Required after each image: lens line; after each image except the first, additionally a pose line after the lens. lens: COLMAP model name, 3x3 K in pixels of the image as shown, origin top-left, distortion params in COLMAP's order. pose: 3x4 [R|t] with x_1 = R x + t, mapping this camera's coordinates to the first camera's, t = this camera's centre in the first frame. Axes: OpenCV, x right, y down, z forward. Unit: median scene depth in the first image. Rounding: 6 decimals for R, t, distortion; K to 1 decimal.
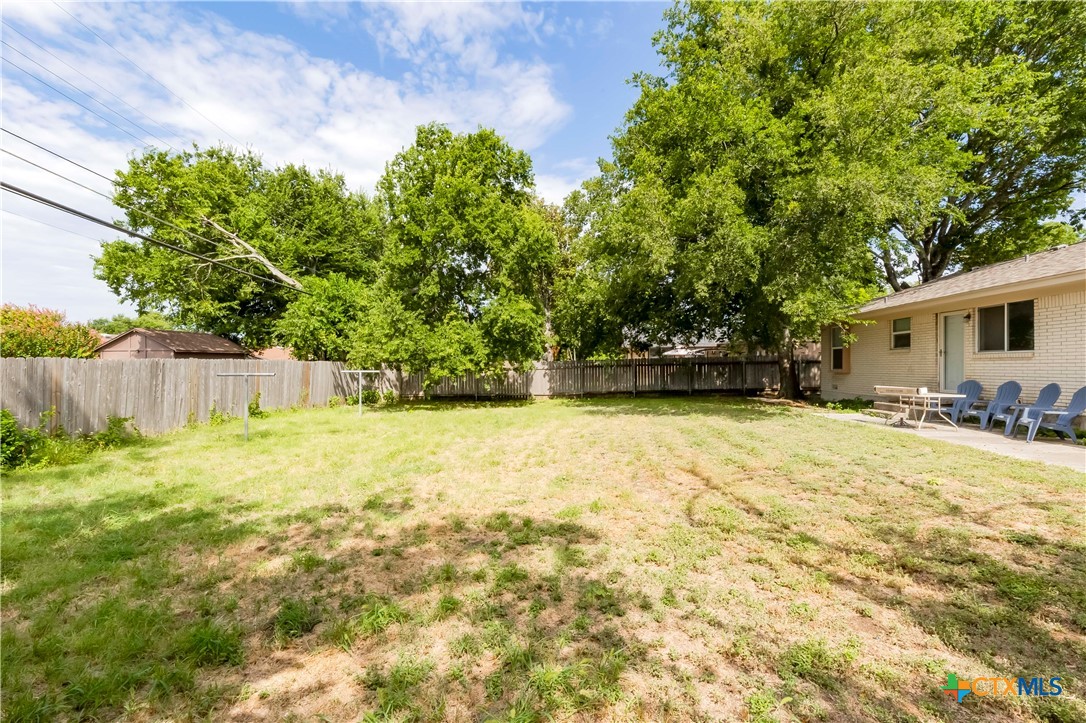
lens RADIAL K [[495.2, 0, 541.2], [0, 495.2, 362.7], [0, 0, 1]] dist [0.012167, -0.000428]
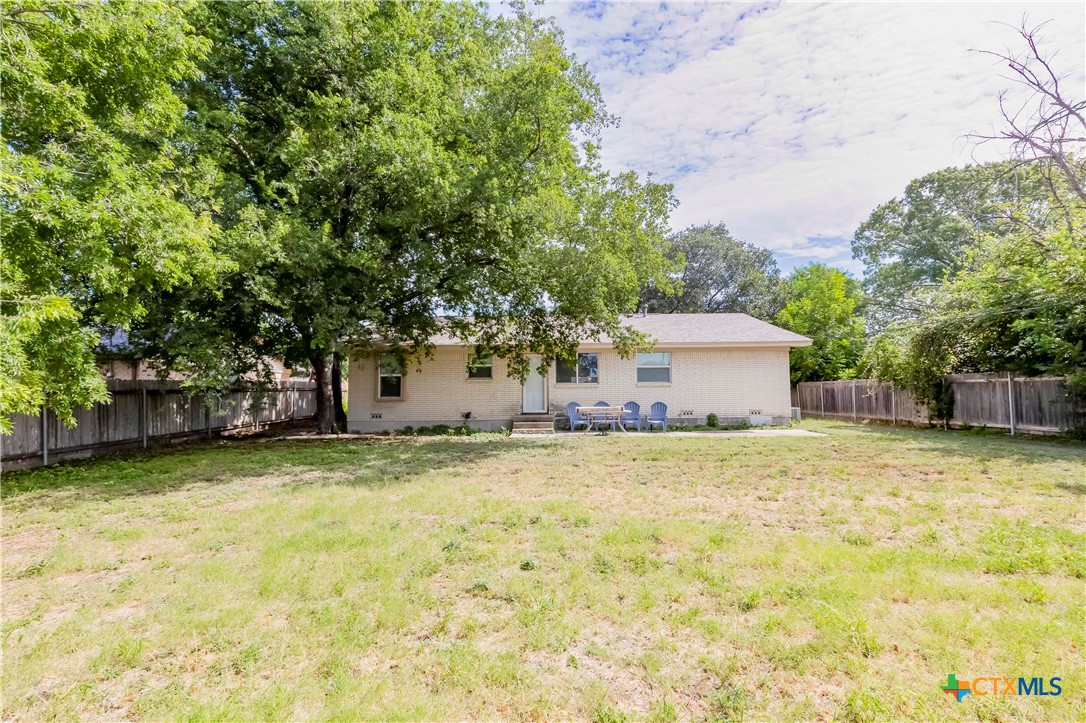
lens RADIAL K [[495.2, 0, 542.8], [0, 495.2, 362.7], [0, 0, 1]] dist [0.012167, -0.000428]
pose [[-0.072872, 0.062529, 0.995379, -0.418606], [-0.000848, 0.998028, -0.062757, 0.007250], [-0.997341, -0.005418, -0.072675, 0.805254]]
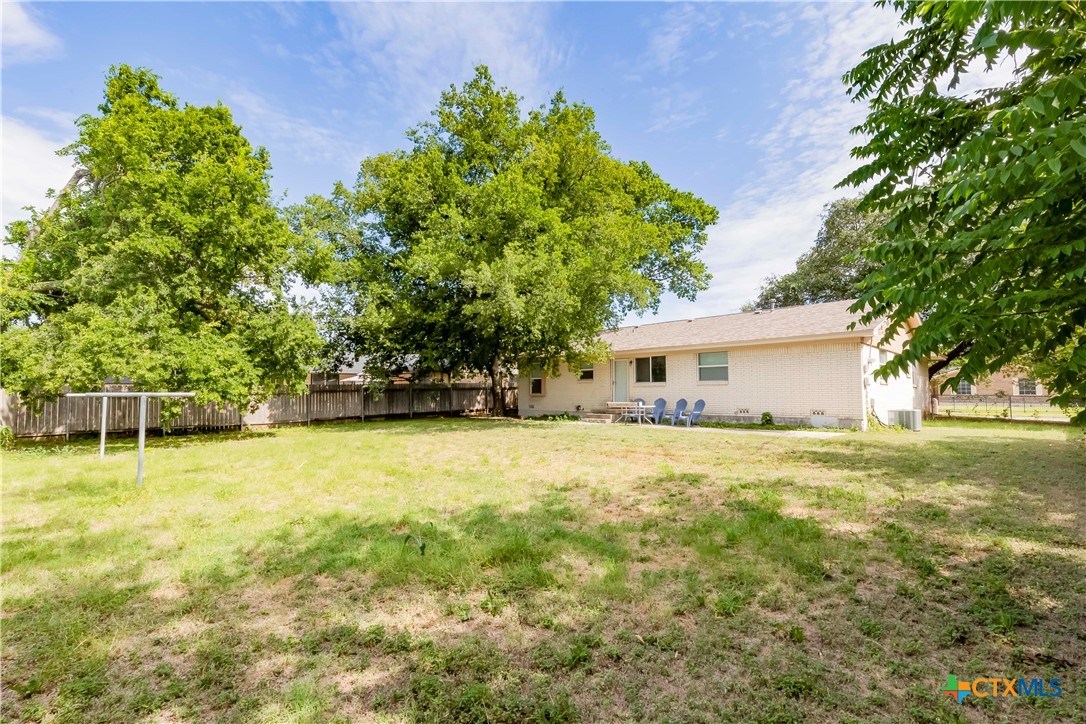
lens RADIAL K [[495.2, 0, 545.4], [0, 495.2, 363.4], [0, 0, 1]] dist [0.012167, -0.000428]
pose [[0.660506, 0.047920, 0.749290, -0.459638], [-0.005730, 0.998254, -0.058791, 0.010748], [-0.750799, 0.034538, 0.659627, 0.055892]]
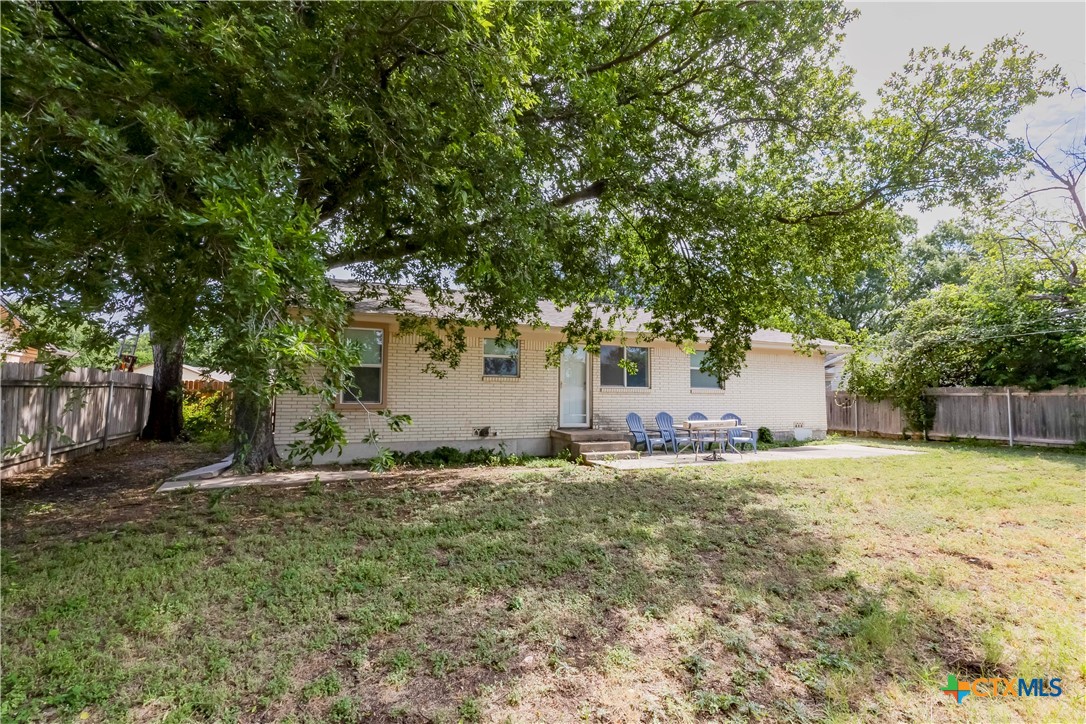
lens RADIAL K [[495.2, 0, 542.2], [0, 495.2, 361.1], [0, 0, 1]] dist [0.012167, -0.000428]
pose [[-0.462013, 0.066726, 0.884359, -0.010375], [-0.015056, 0.996432, -0.083048, 0.010888], [-0.886745, -0.051684, -0.459360, 1.127022]]
